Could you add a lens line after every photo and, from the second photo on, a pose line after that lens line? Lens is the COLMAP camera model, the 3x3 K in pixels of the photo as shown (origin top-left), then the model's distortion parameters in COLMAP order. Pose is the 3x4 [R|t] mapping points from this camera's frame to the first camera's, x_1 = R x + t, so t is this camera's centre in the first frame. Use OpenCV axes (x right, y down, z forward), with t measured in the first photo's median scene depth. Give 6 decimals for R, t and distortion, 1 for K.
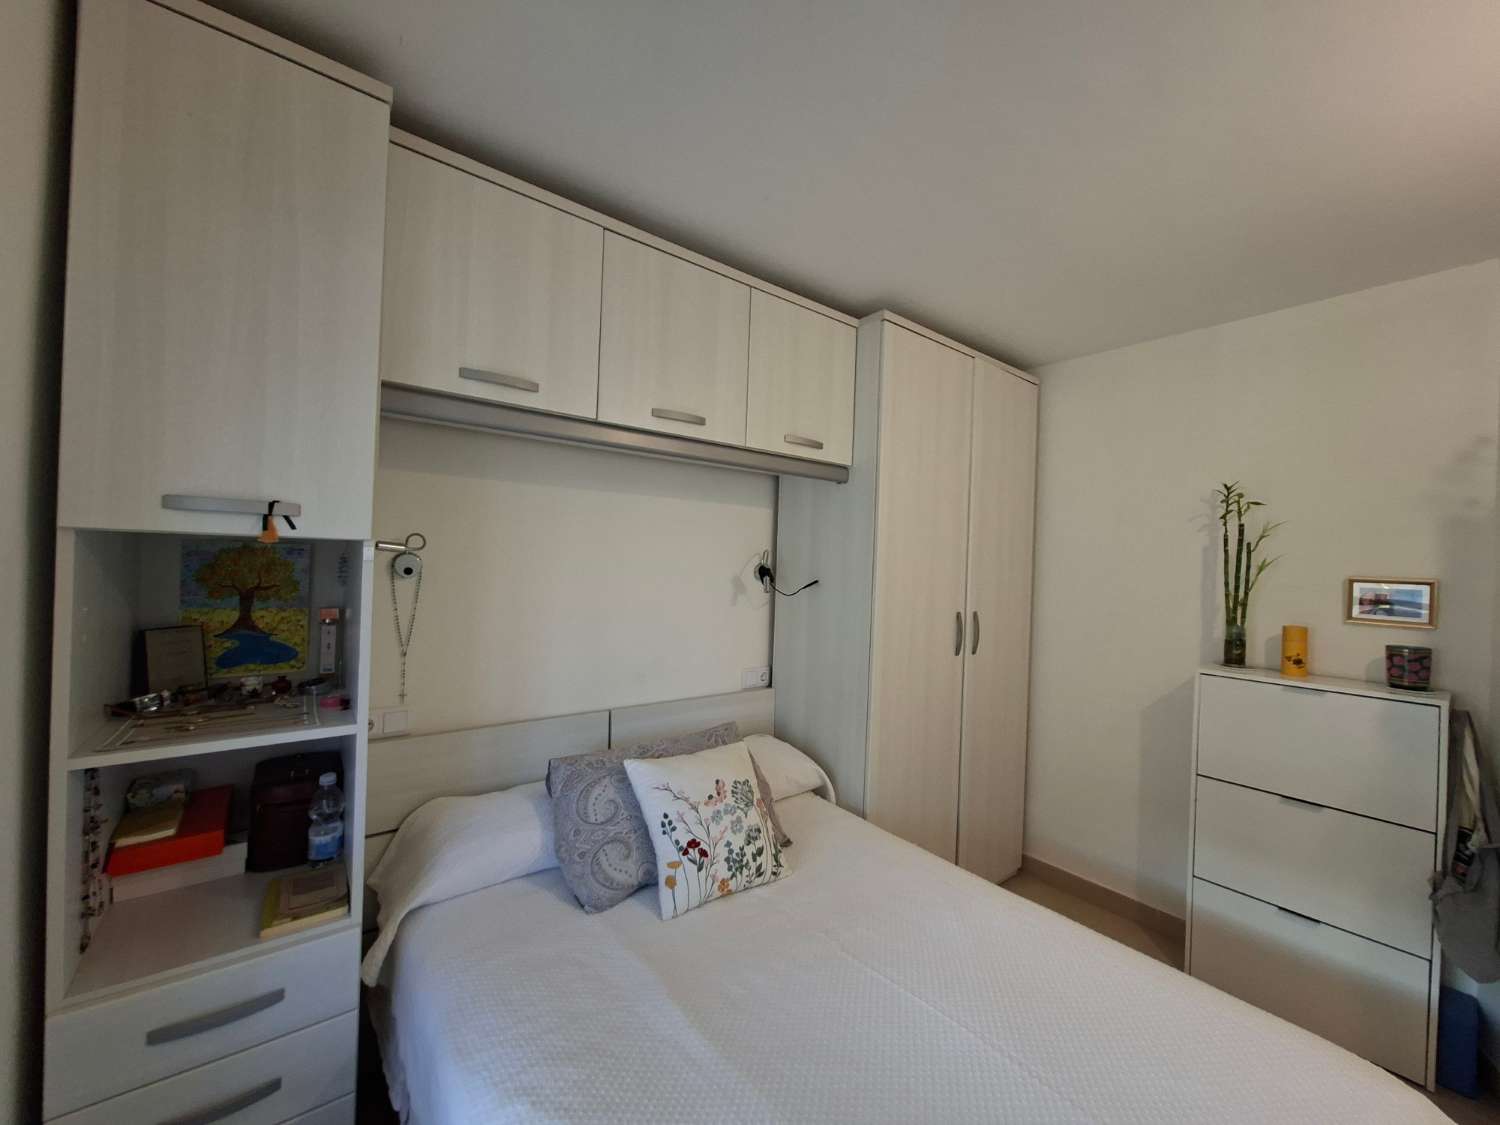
lens RADIAL K [[590.1, 0, 758.2], [0, 590.1, 557.4], [0, 0, 1]] dist [-0.003966, 0.000766]
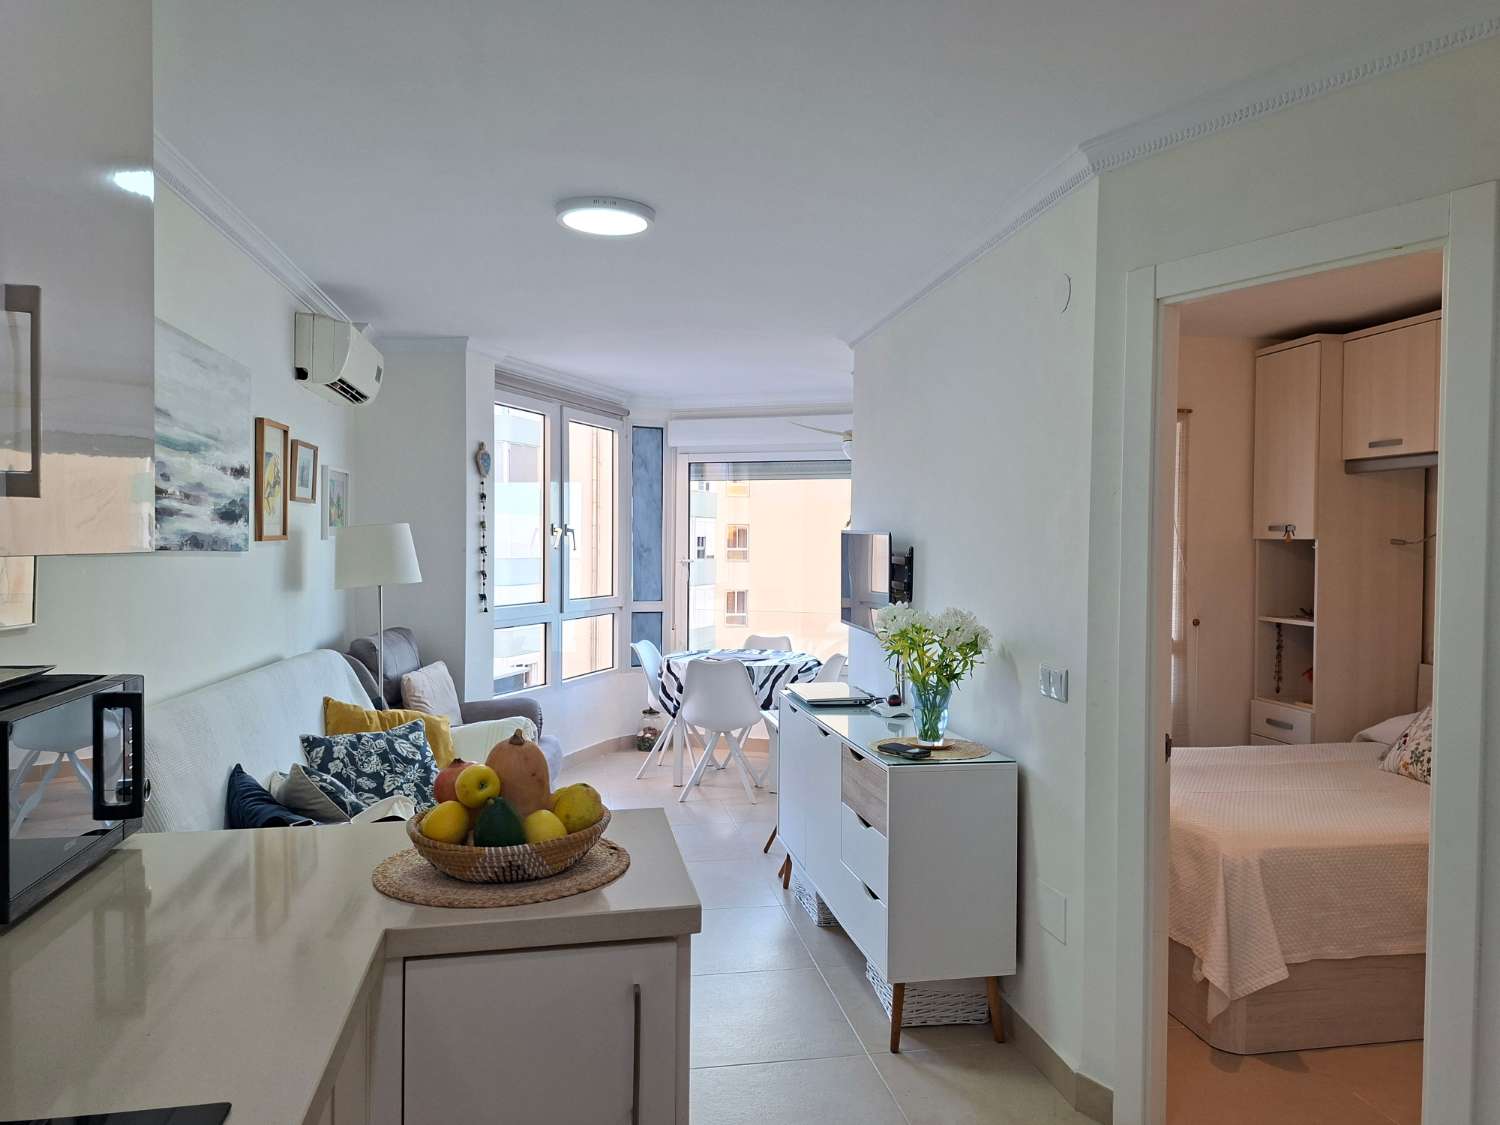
lens RADIAL K [[1044.6, 0, 779.1], [0, 1044.6, 570.4], [0, 0, 1]] dist [0.088173, -0.097916]
pose [[-0.454031, -0.007486, -0.890955, 2.890954], [-0.015892, 0.999874, -0.000303, 0.092256], [0.890844, 0.014022, -0.454092, 0.775743]]
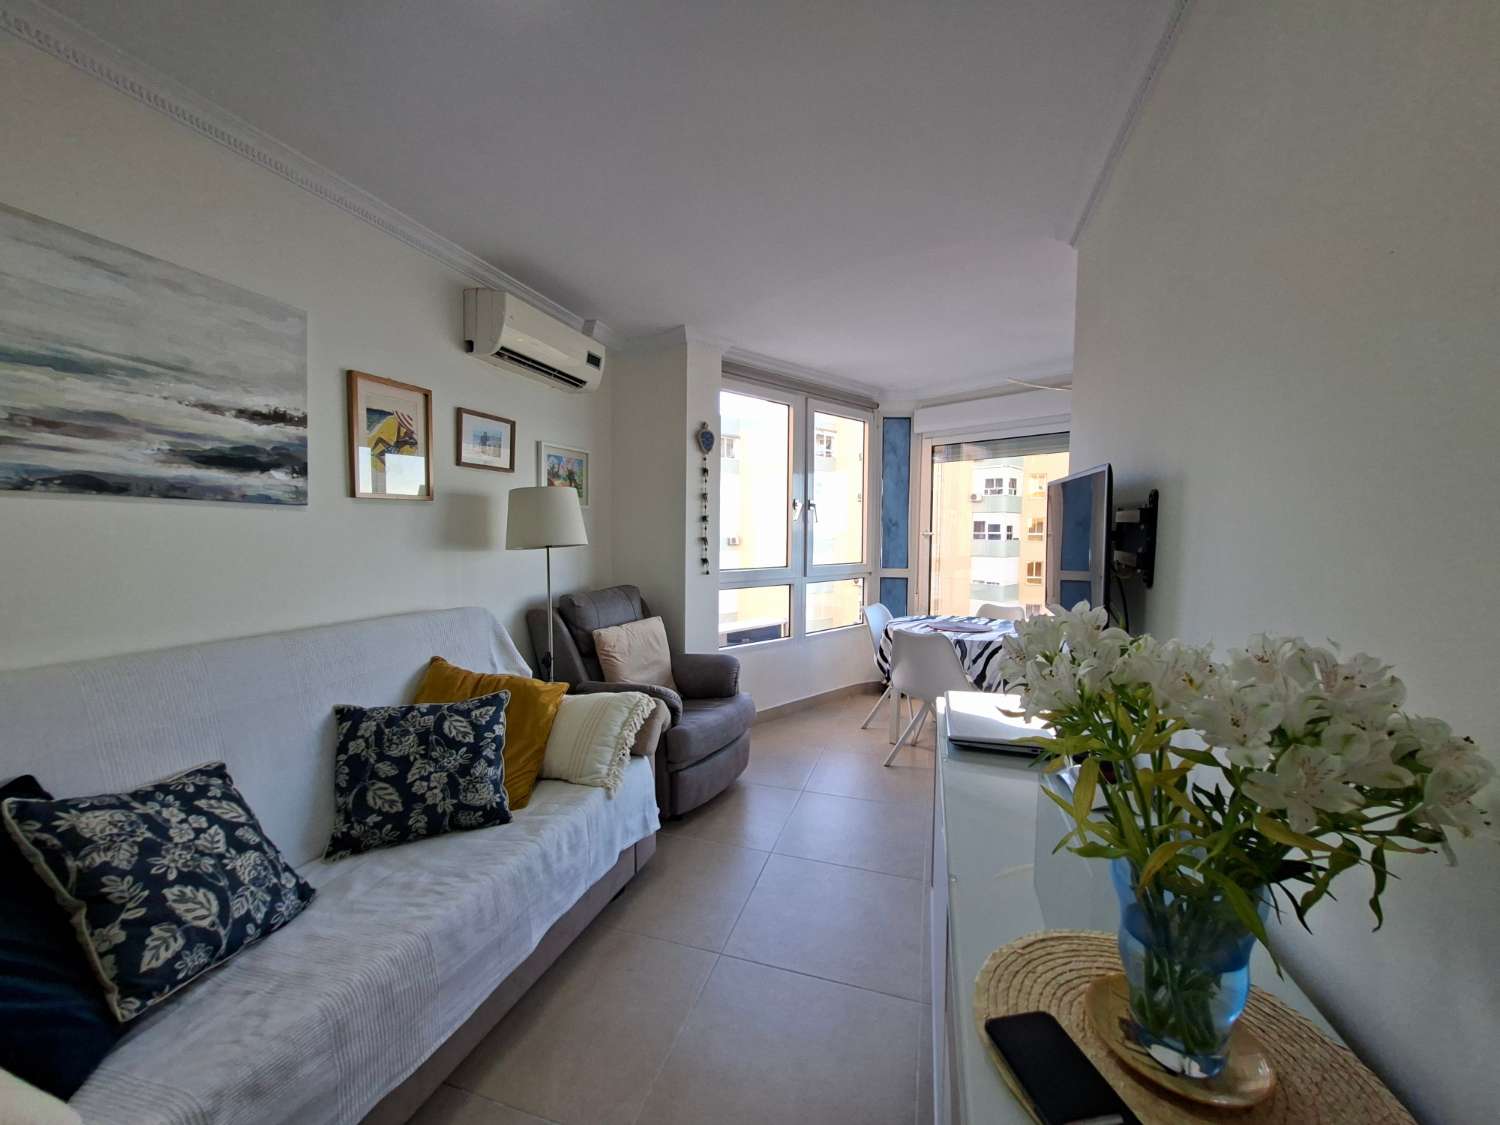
lens RADIAL K [[590.1, 0, 756.1], [0, 590.1, 559.4], [0, 0, 1]] dist [-0.003966, 0.000766]
pose [[-0.823083, -0.005797, -0.567892, 1.318601], [-0.028914, 0.999079, 0.031708, 0.114590], [0.567185, 0.042518, -0.822492, 0.240608]]
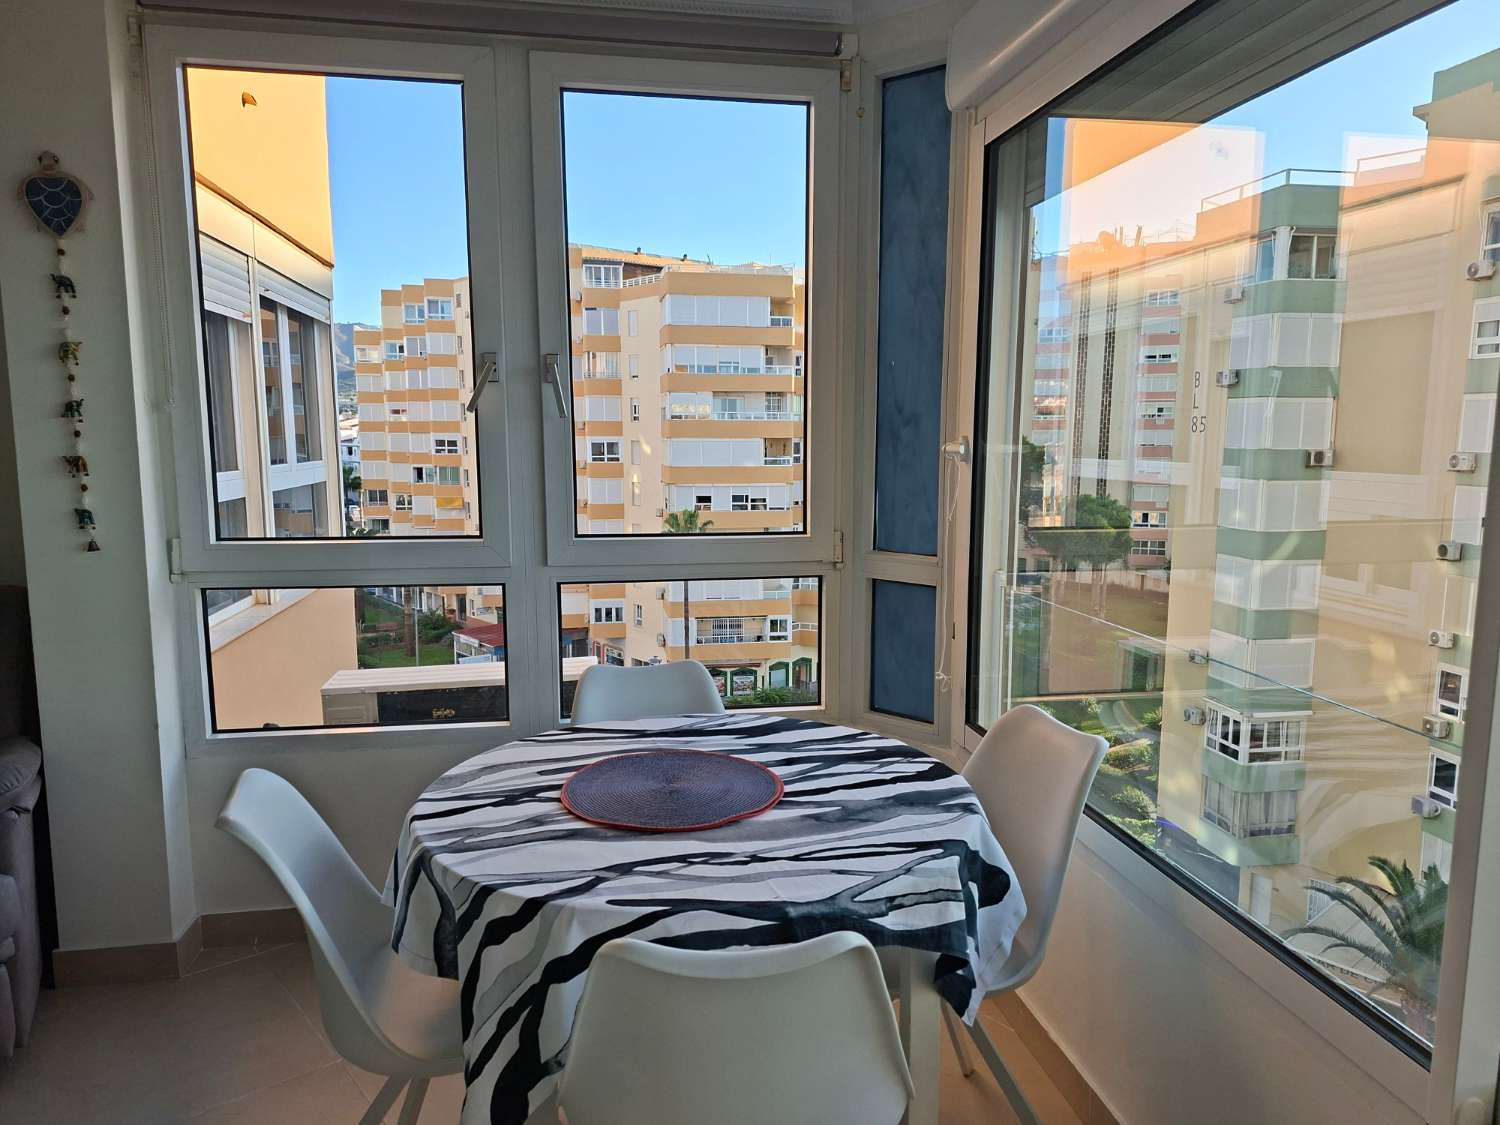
lens RADIAL K [[1044.6, 0, 750.6], [0, 1044.6, 574.9], [0, 0, 1]] dist [0.088173, -0.097916]
pose [[-0.999289, -0.026988, -0.026340, -0.726999], [-0.030176, 0.991143, 0.129324, 0.047746], [0.022617, 0.130027, -0.991253, -0.101045]]
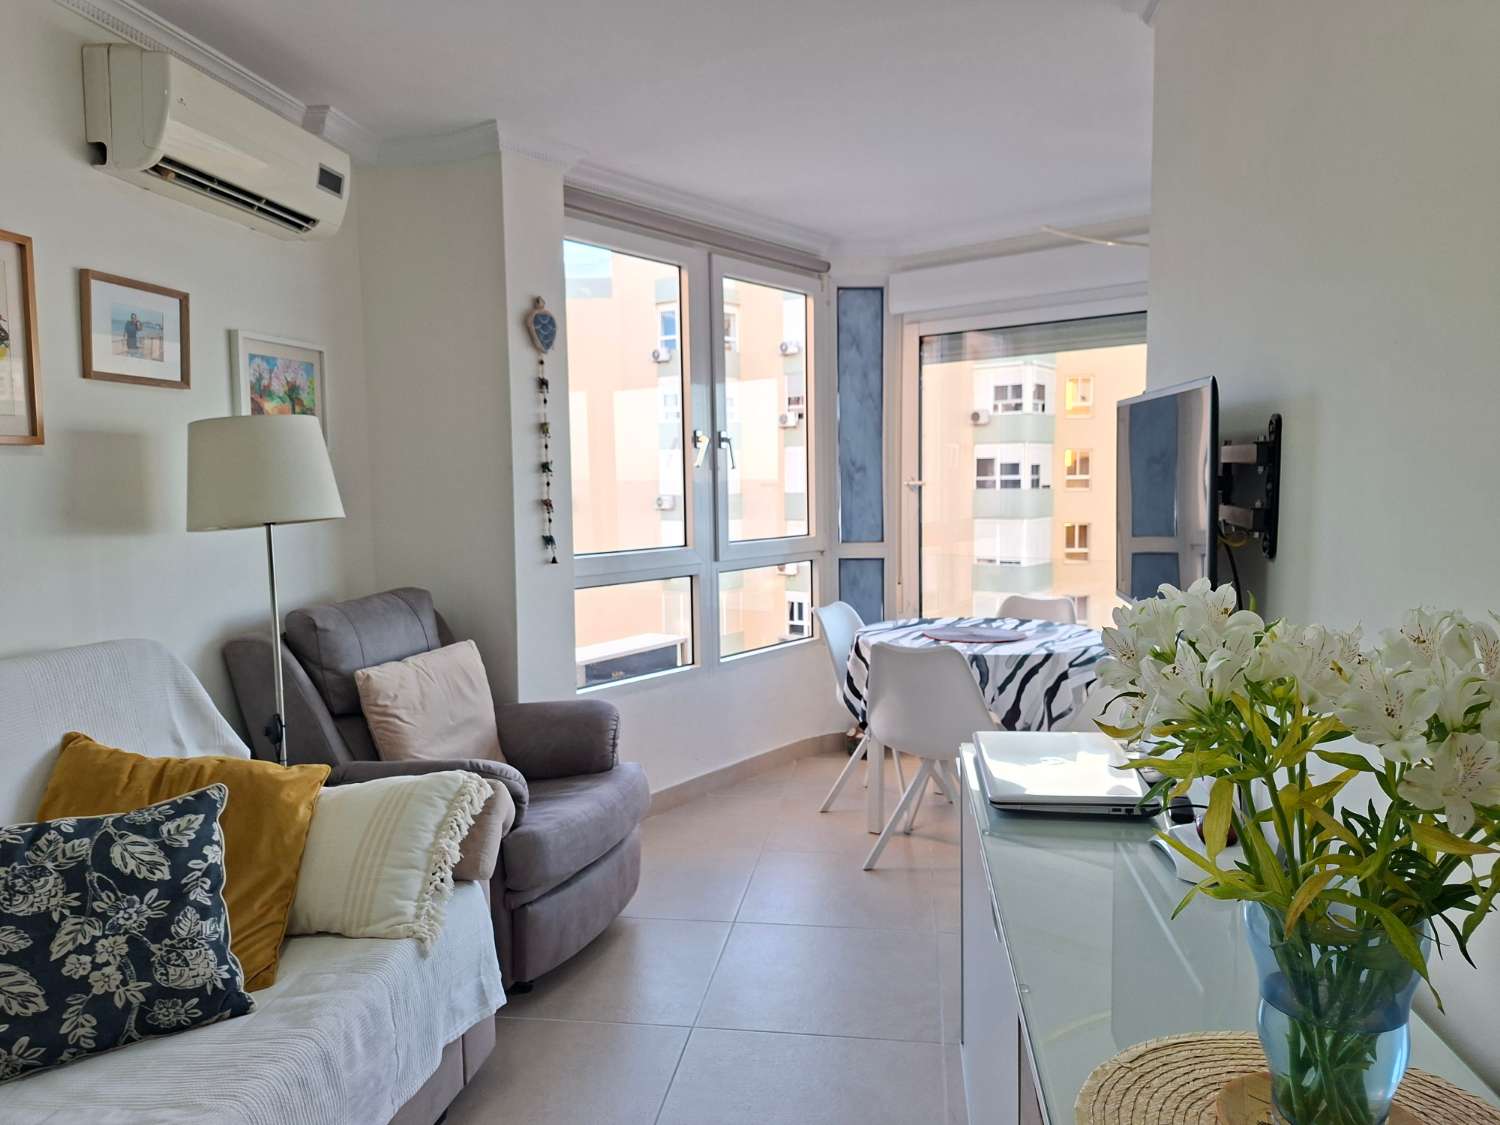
lens RADIAL K [[1044.6, 0, 775.6], [0, 1044.6, 559.8], [0, 0, 1]] dist [0.088173, -0.097916]
pose [[-0.718610, 0.037054, -0.694426, 1.438817], [-0.002446, 0.998439, 0.055807, 0.109752], [0.695409, 0.041802, -0.717397, 0.274316]]
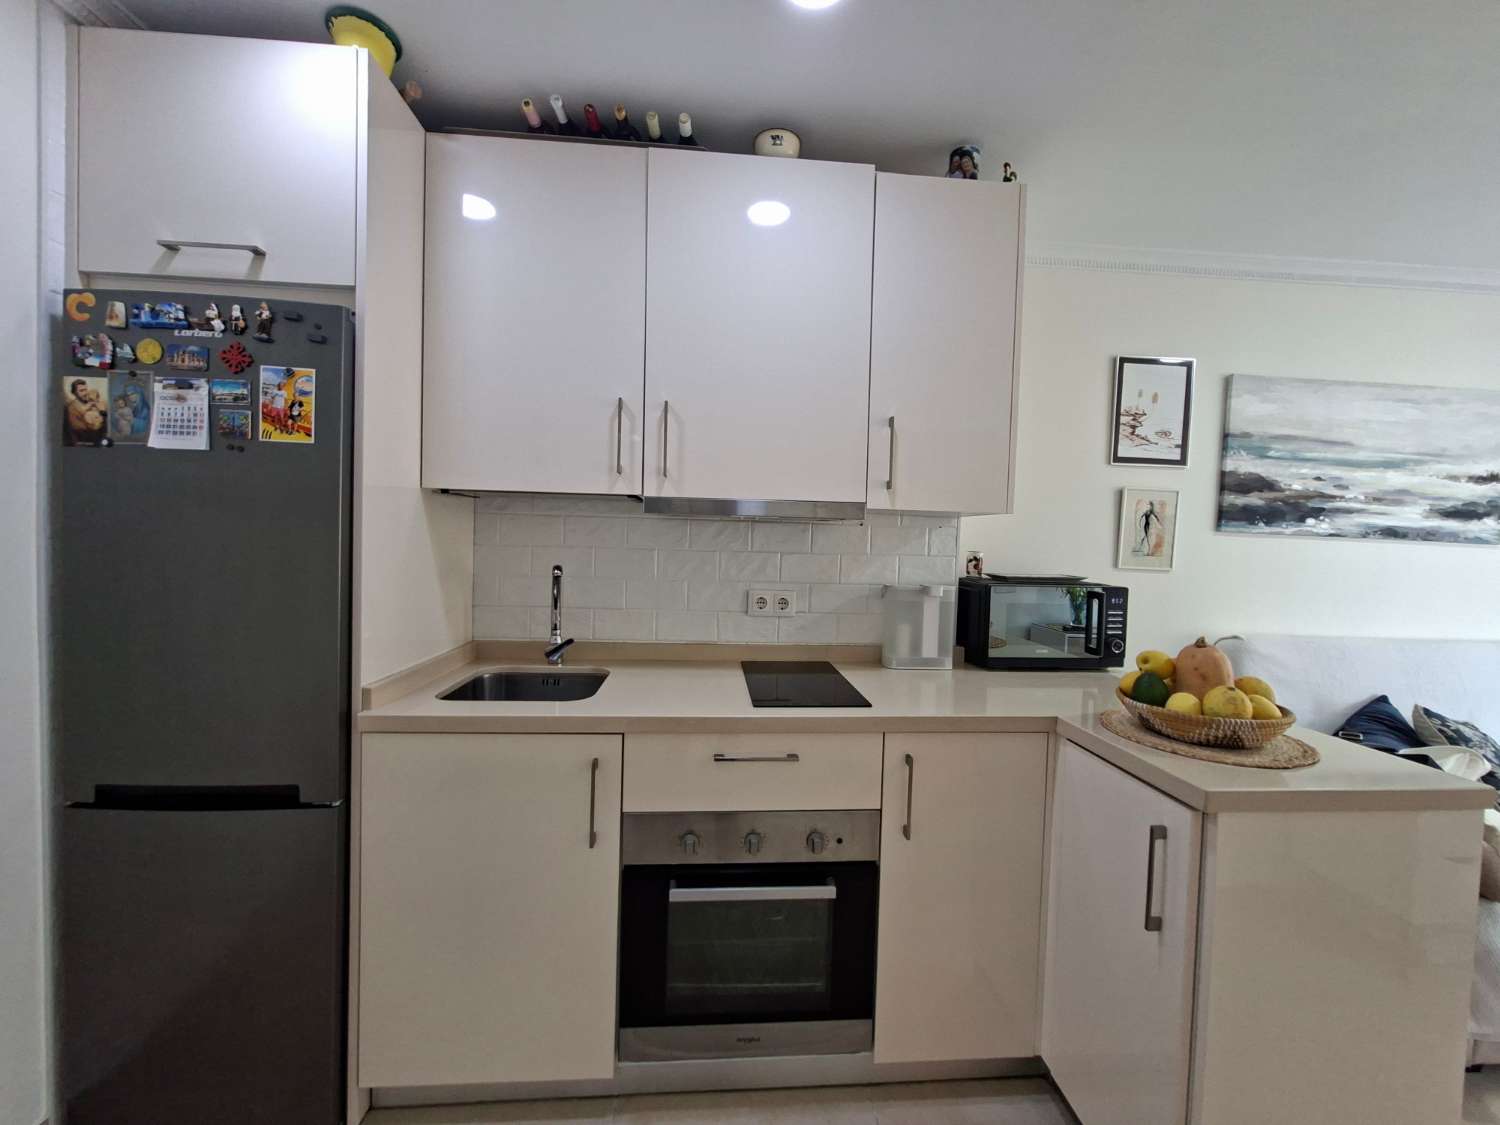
lens RADIAL K [[590.1, 0, 738.8], [0, 590.1, 561.7], [0, 0, 1]] dist [-0.003966, 0.000766]
pose [[-0.825148, -0.072393, 0.560259, 2.162958], [-0.053479, 0.997311, 0.050102, 0.143704], [-0.562379, 0.011380, -0.826801, 1.092166]]
